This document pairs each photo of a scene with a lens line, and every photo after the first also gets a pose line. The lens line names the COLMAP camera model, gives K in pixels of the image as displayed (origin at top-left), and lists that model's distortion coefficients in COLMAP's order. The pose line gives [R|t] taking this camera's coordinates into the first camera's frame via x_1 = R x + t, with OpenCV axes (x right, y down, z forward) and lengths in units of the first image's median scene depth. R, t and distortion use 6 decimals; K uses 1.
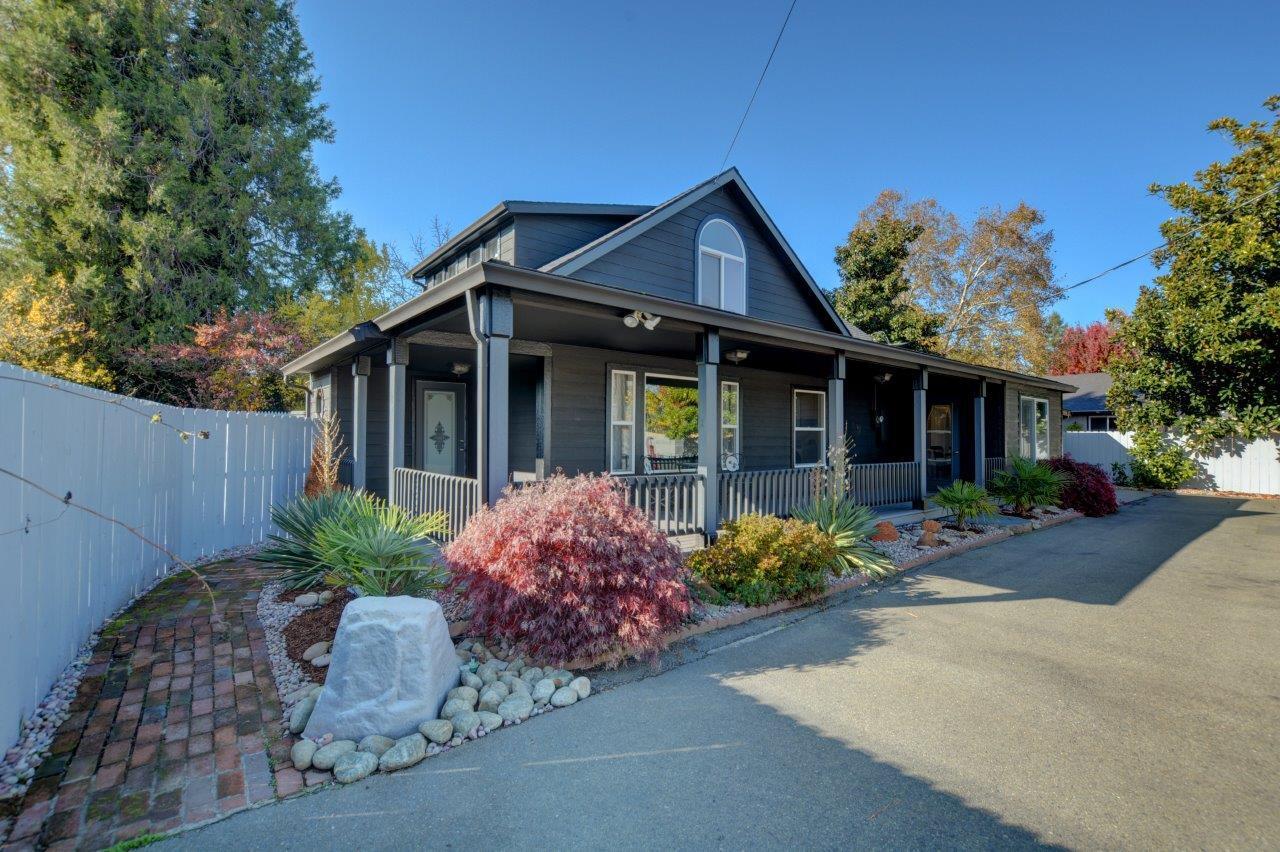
lens RADIAL K [[573.4, 0, 640.0], [0, 573.4, 426.0], [0, 0, 1]] dist [0.000964, 0.000092]
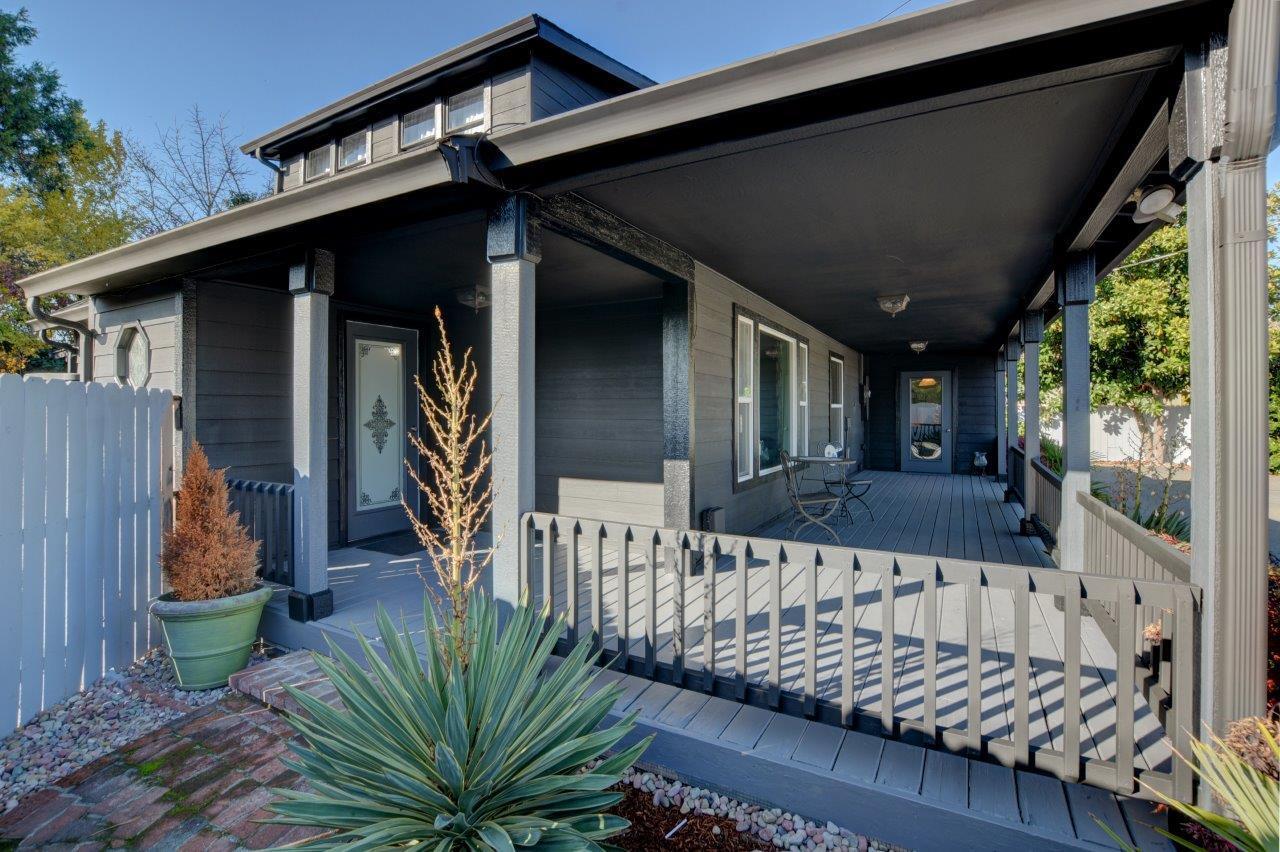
lens RADIAL K [[584.8, 0, 638.0], [0, 584.8, 407.5], [0, 0, 1]] dist [-0.000454, 0.000726]
pose [[0.936175, -0.003279, 0.351520, -0.292114], [-0.002107, 0.999886, 0.014937, -0.004769], [-0.351529, -0.014724, 0.936061, 0.343293]]
